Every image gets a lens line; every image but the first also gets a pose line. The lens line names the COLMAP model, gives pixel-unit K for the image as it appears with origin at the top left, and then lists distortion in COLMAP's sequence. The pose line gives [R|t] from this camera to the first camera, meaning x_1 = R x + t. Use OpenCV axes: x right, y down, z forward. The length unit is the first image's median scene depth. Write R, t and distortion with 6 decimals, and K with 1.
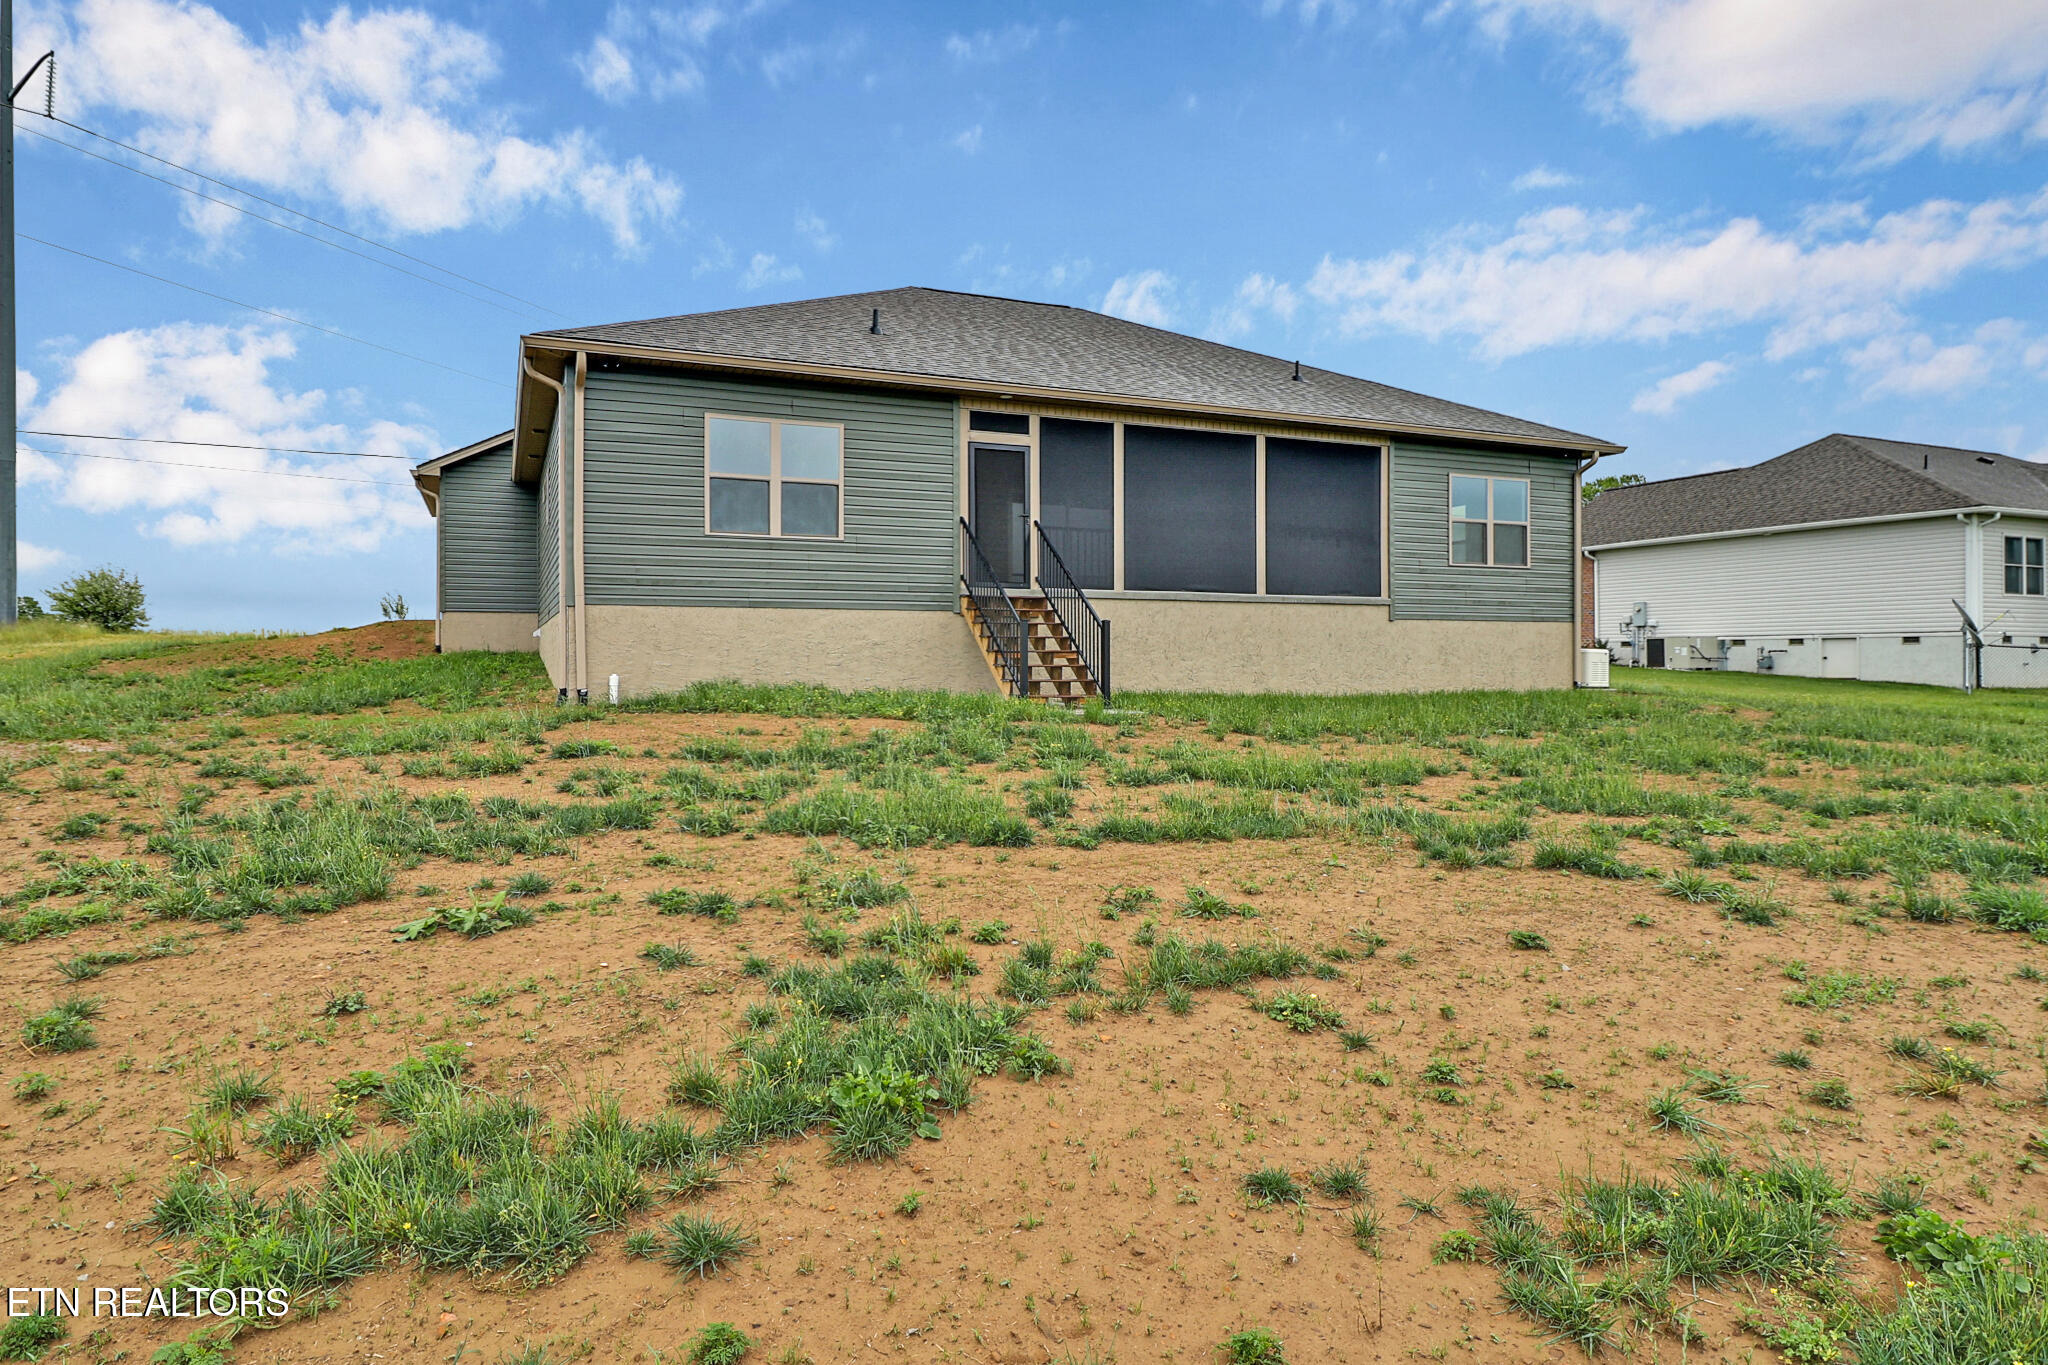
lens RADIAL K [[1218.9, 0, 1023.0], [0, 1218.9, 685.6], [0, 0, 1]] dist [0.023431, -0.000192]
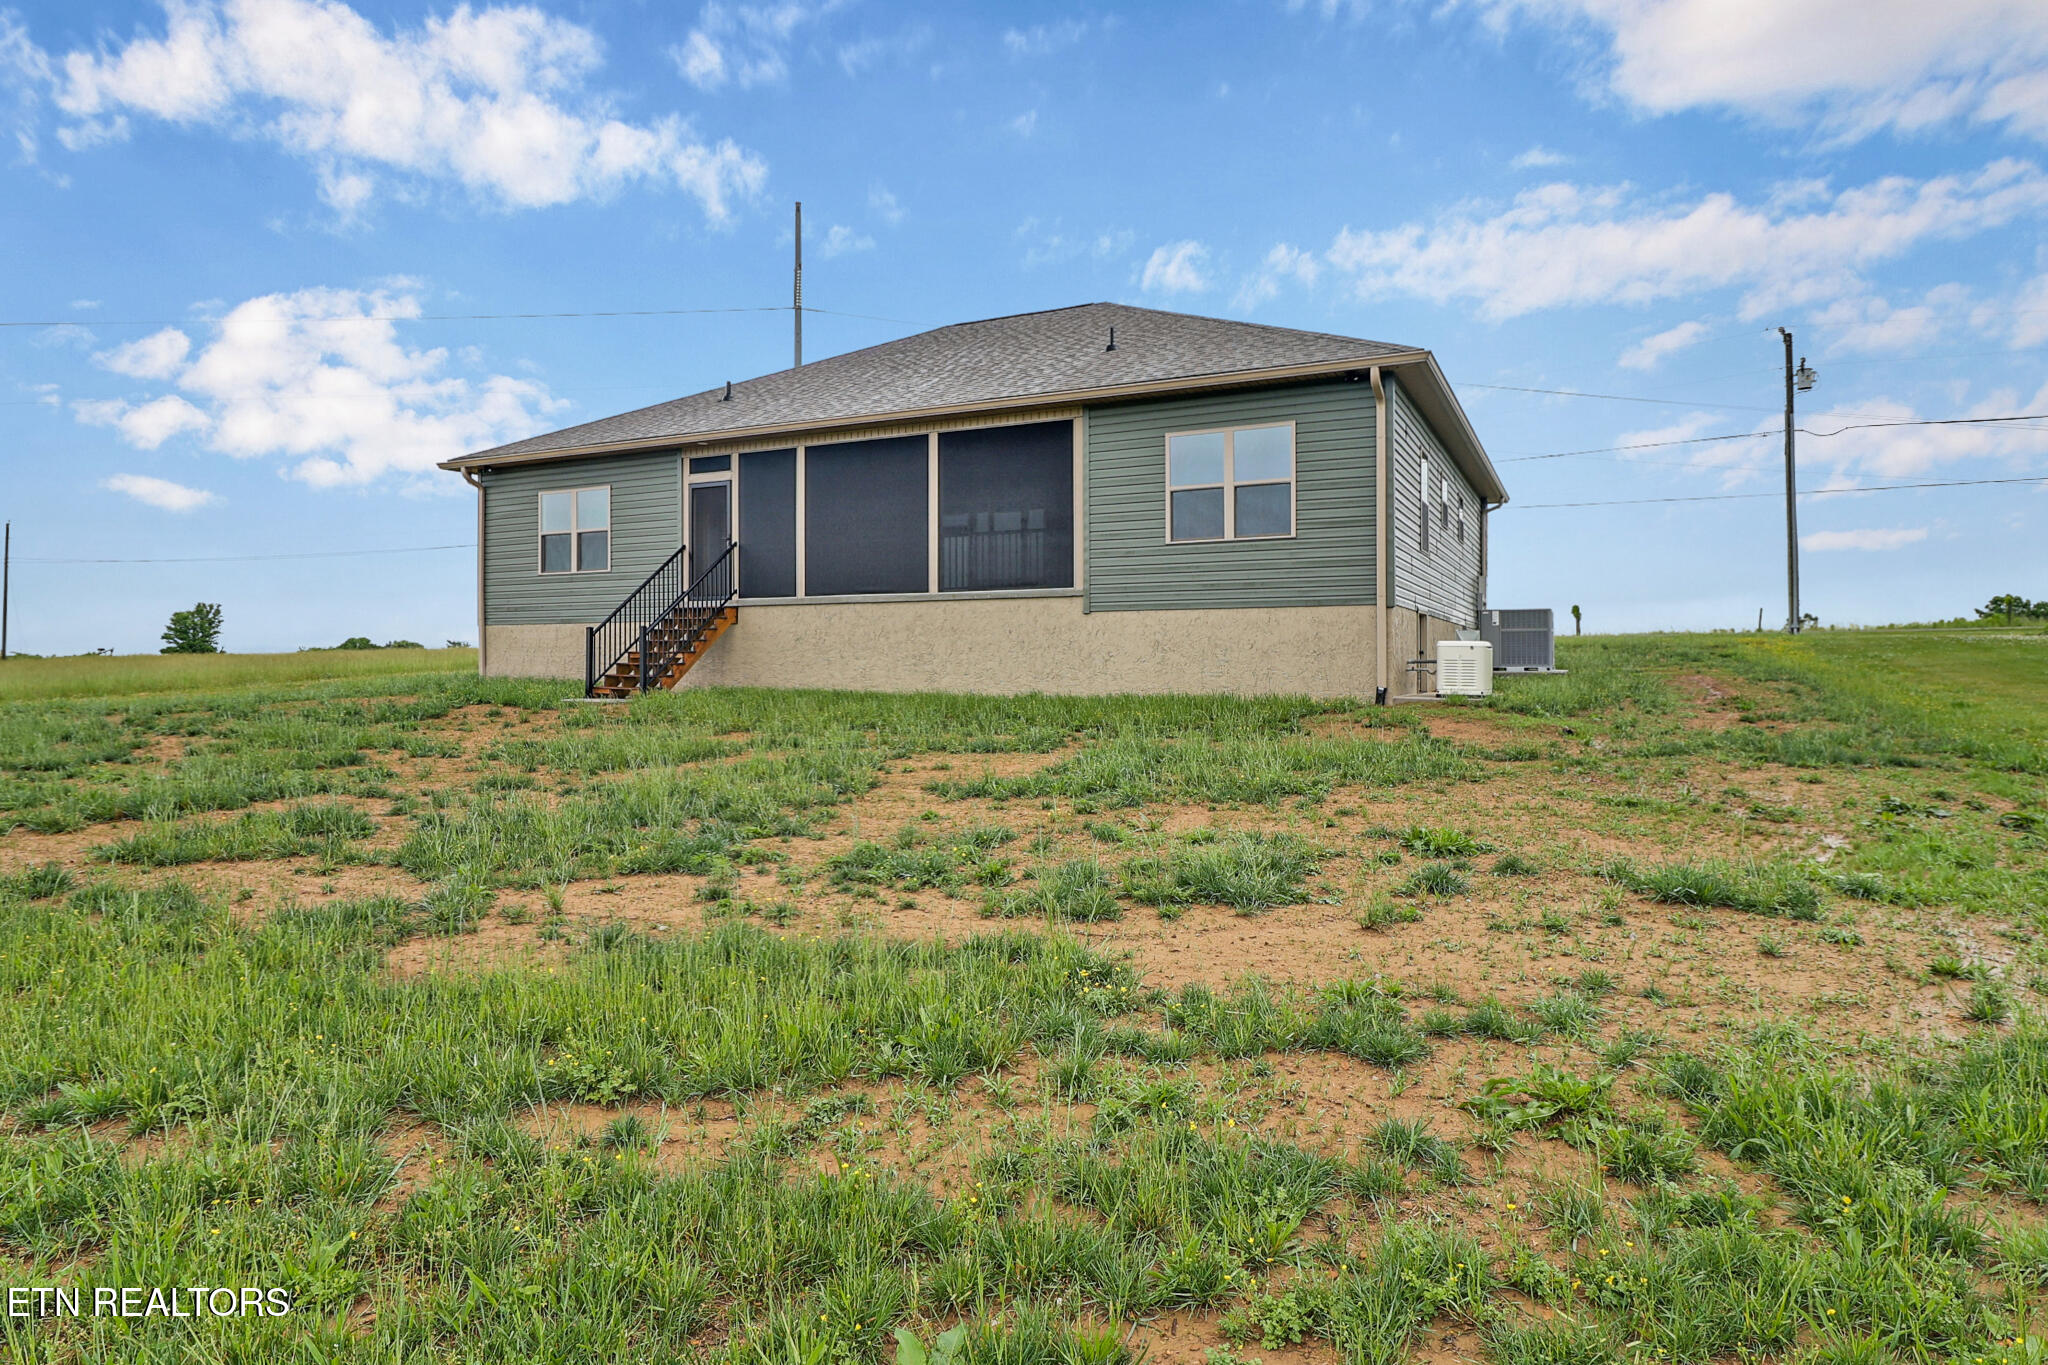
lens RADIAL K [[1218.9, 0, 1024.5], [0, 1218.9, 669.7], [0, 0, 1]] dist [0.023431, -0.000192]
pose [[0.621727, 0.003556, -0.783226, 1.007552], [-0.012823, 0.999902, -0.005639, -0.007173], [0.783129, 0.013549, 0.621712, 0.438228]]
